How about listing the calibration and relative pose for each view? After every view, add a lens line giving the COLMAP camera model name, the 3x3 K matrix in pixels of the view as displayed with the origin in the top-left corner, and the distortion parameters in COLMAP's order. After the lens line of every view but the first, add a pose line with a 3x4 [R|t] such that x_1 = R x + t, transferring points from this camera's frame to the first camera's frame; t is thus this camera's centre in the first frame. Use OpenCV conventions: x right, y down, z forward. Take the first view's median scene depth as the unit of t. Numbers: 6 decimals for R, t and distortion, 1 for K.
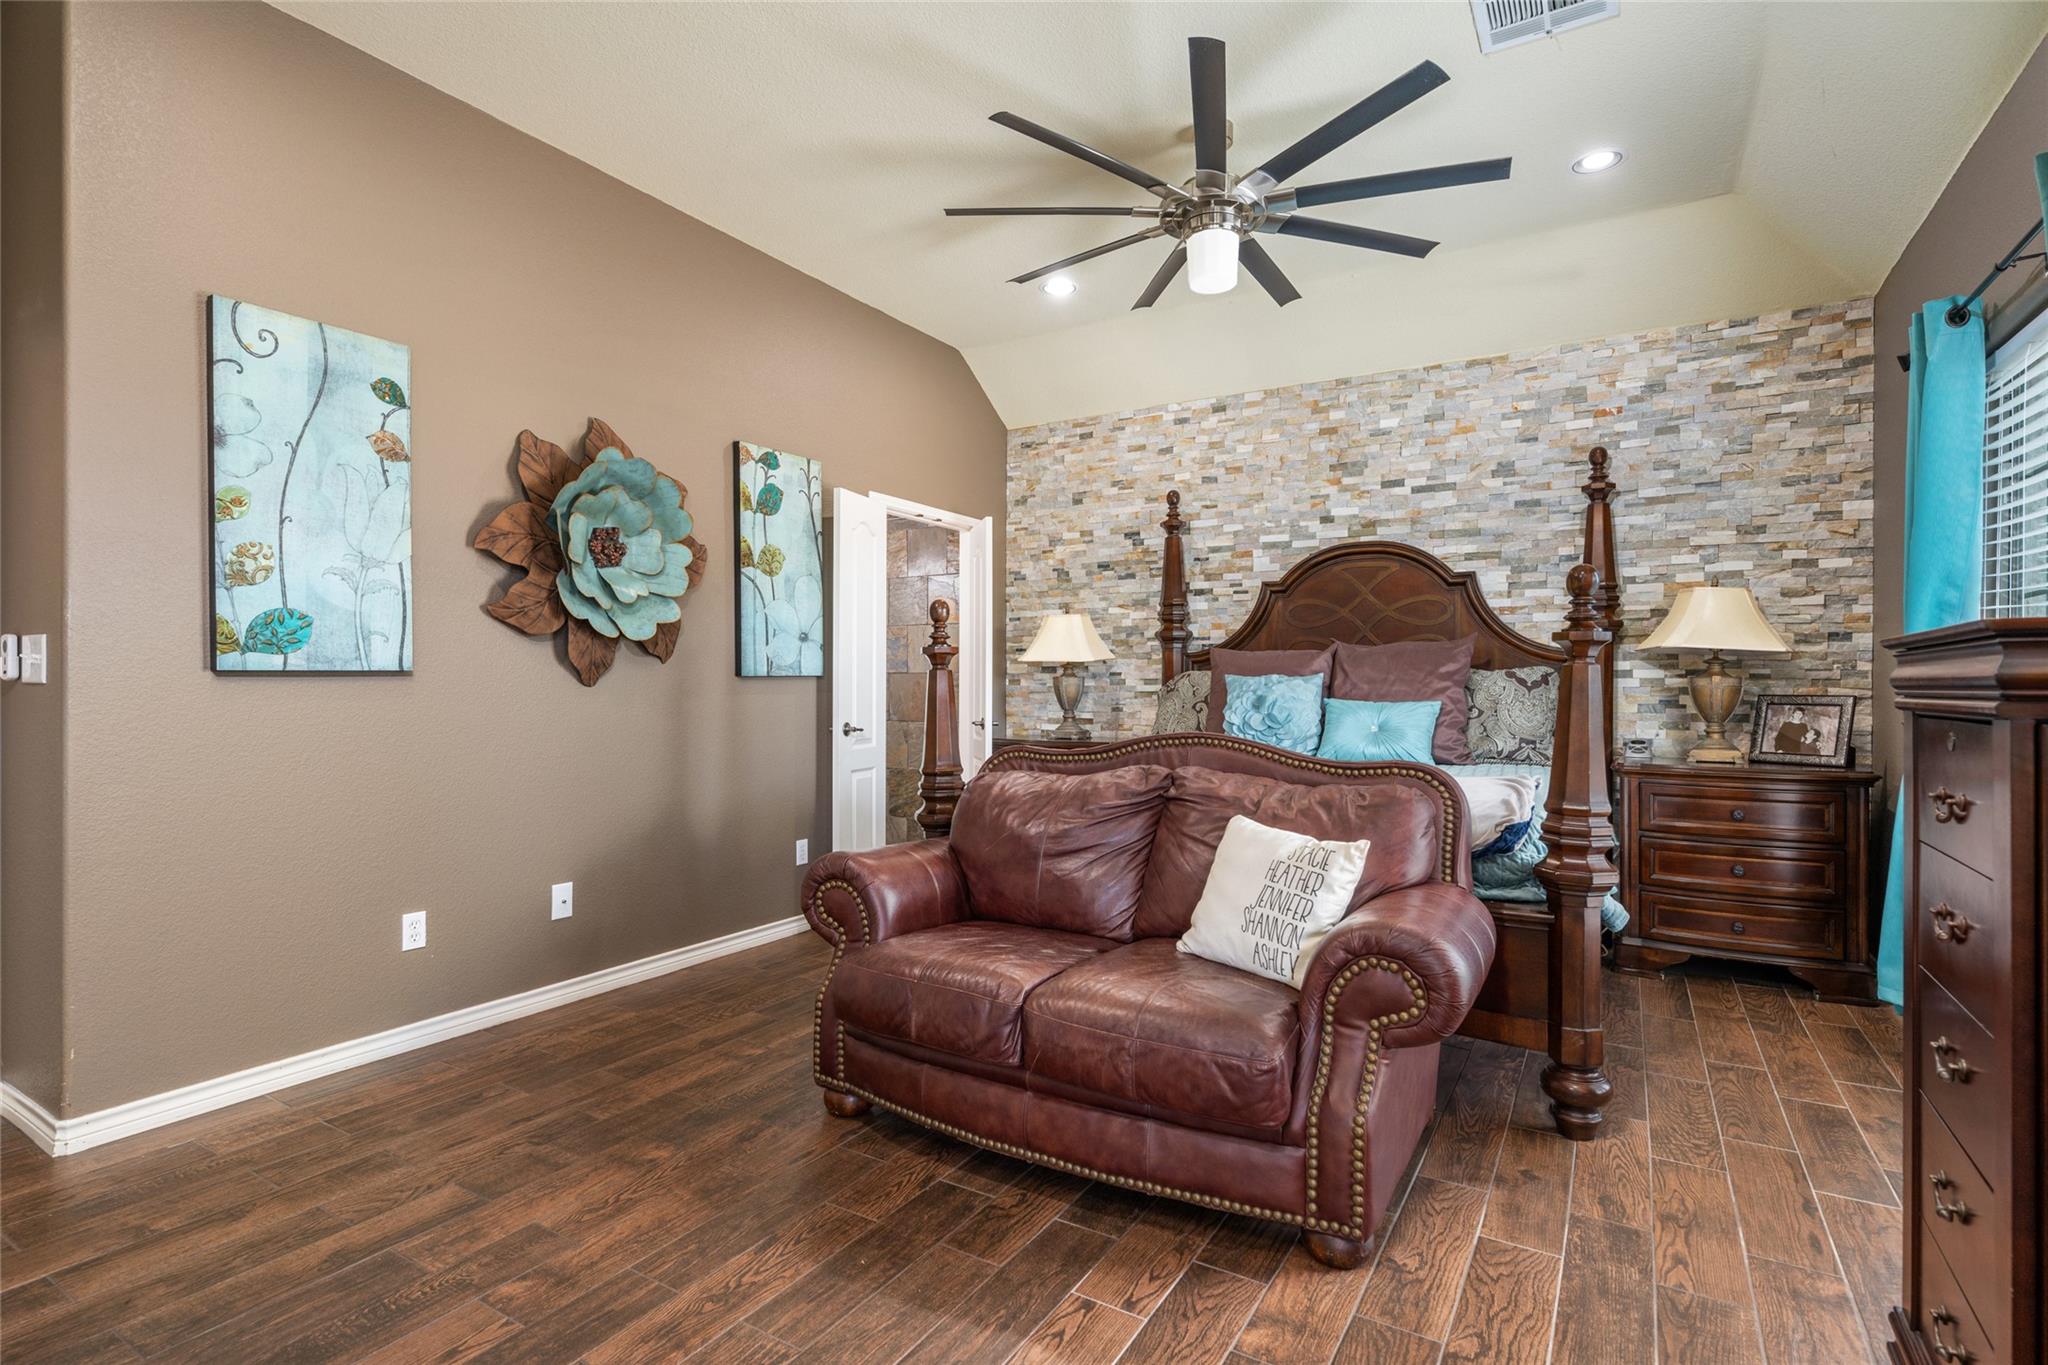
lens RADIAL K [[993.6, 0, 1026.7], [0, 993.6, 682.5], [0, 0, 1]] dist [-0.001087, -0.000236]
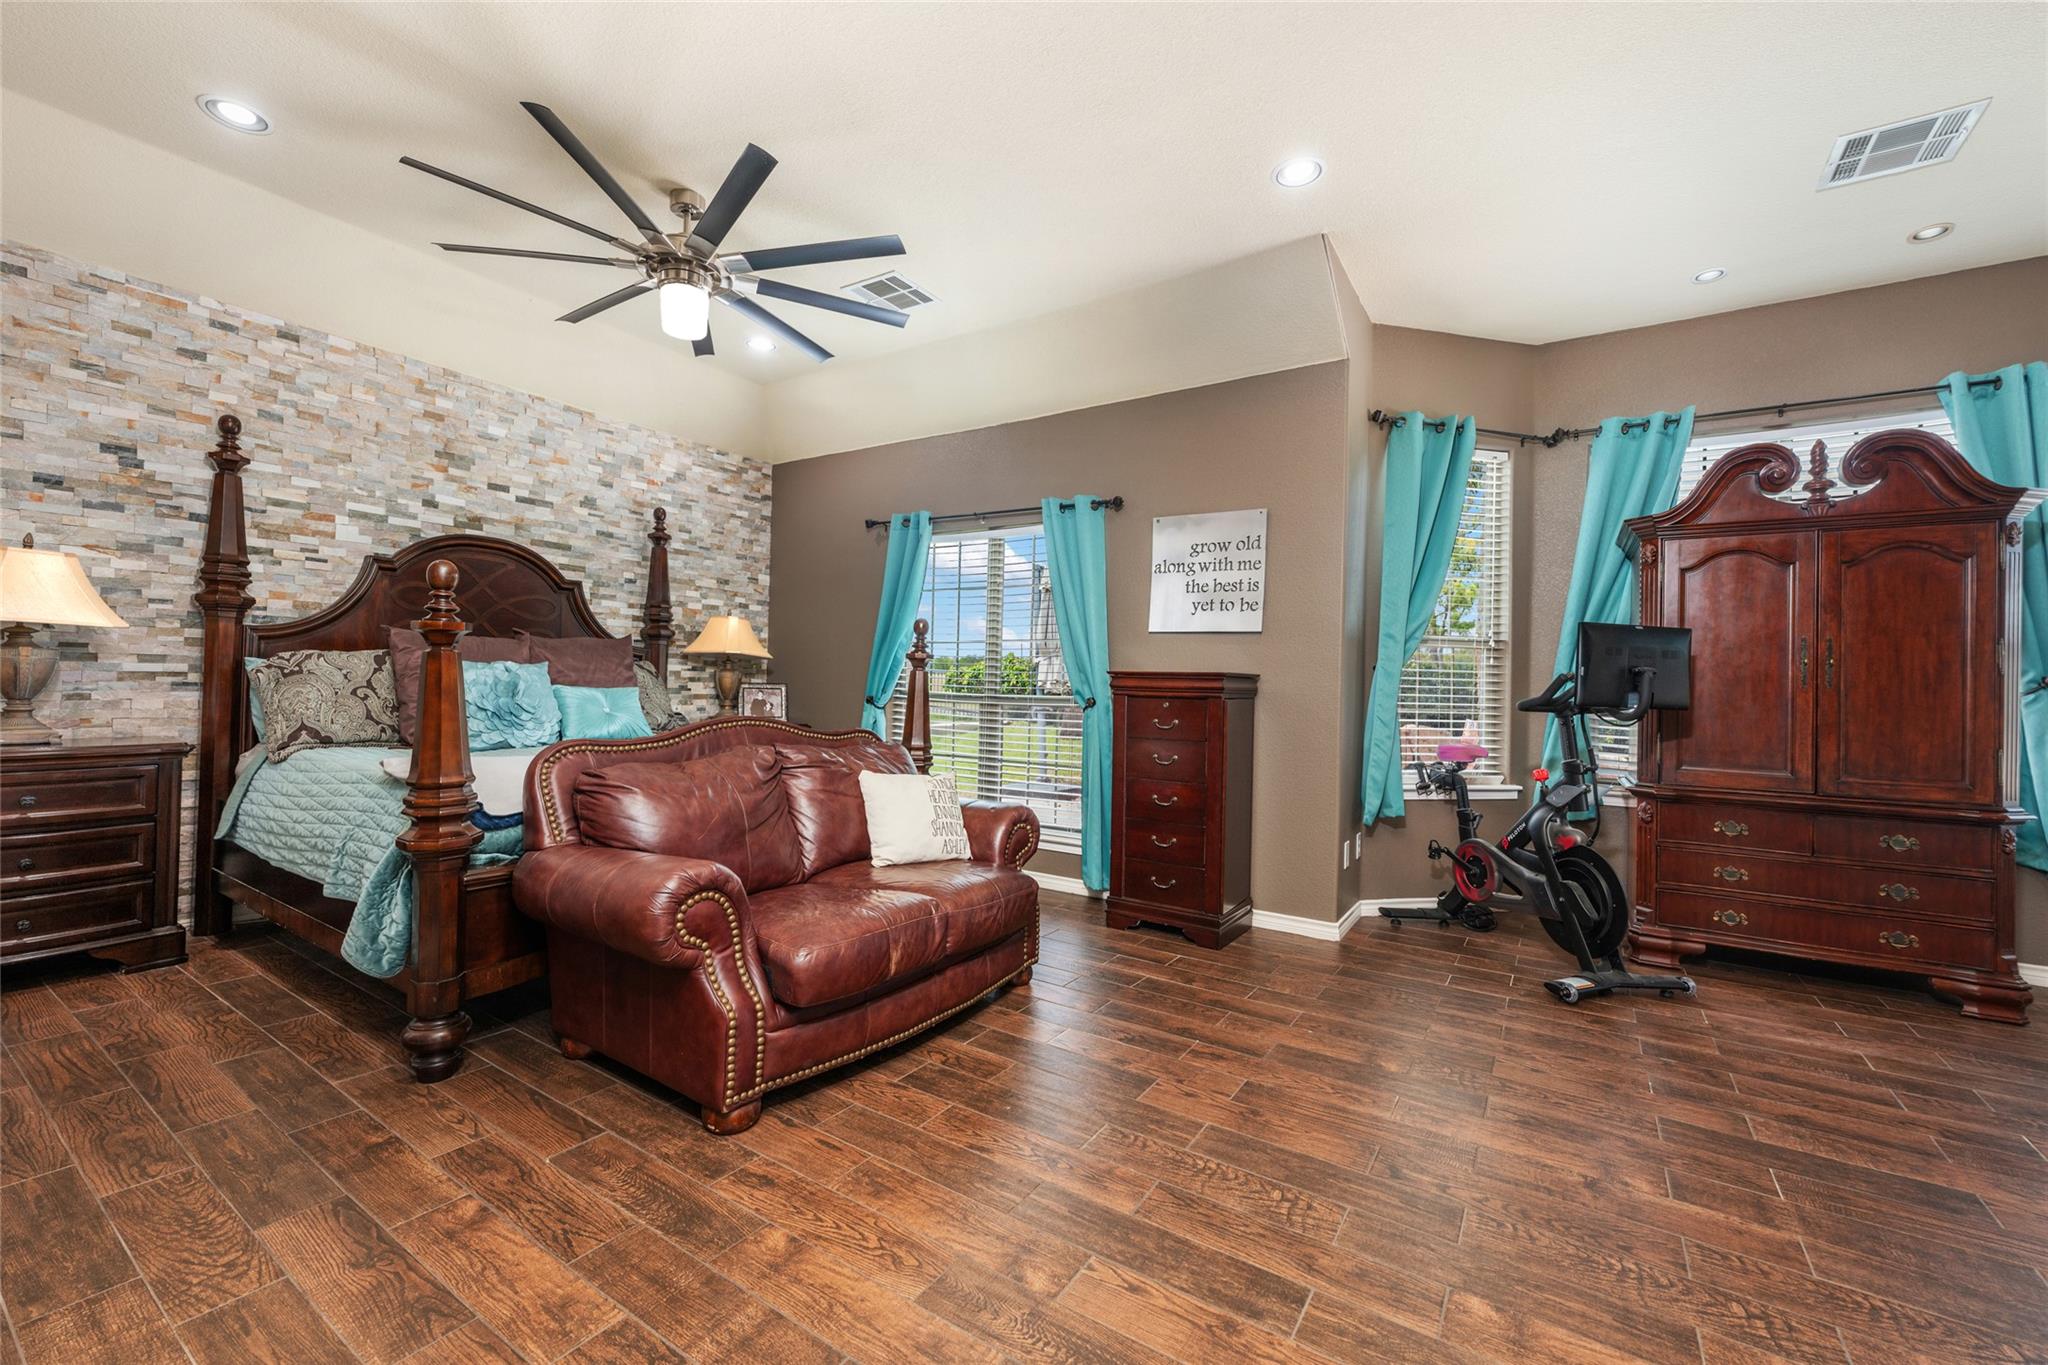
lens RADIAL K [[818.2, 0, 1028.6], [0, 818.2, 681.9], [0, 0, 1]] dist [-0.002716, 0.000402]
pose [[0.039443, 0.001517, 0.999221, -0.523984], [-0.028309, 0.999599, -0.000400, -0.001831], [-0.998821, -0.028271, 0.039470, 0.382594]]
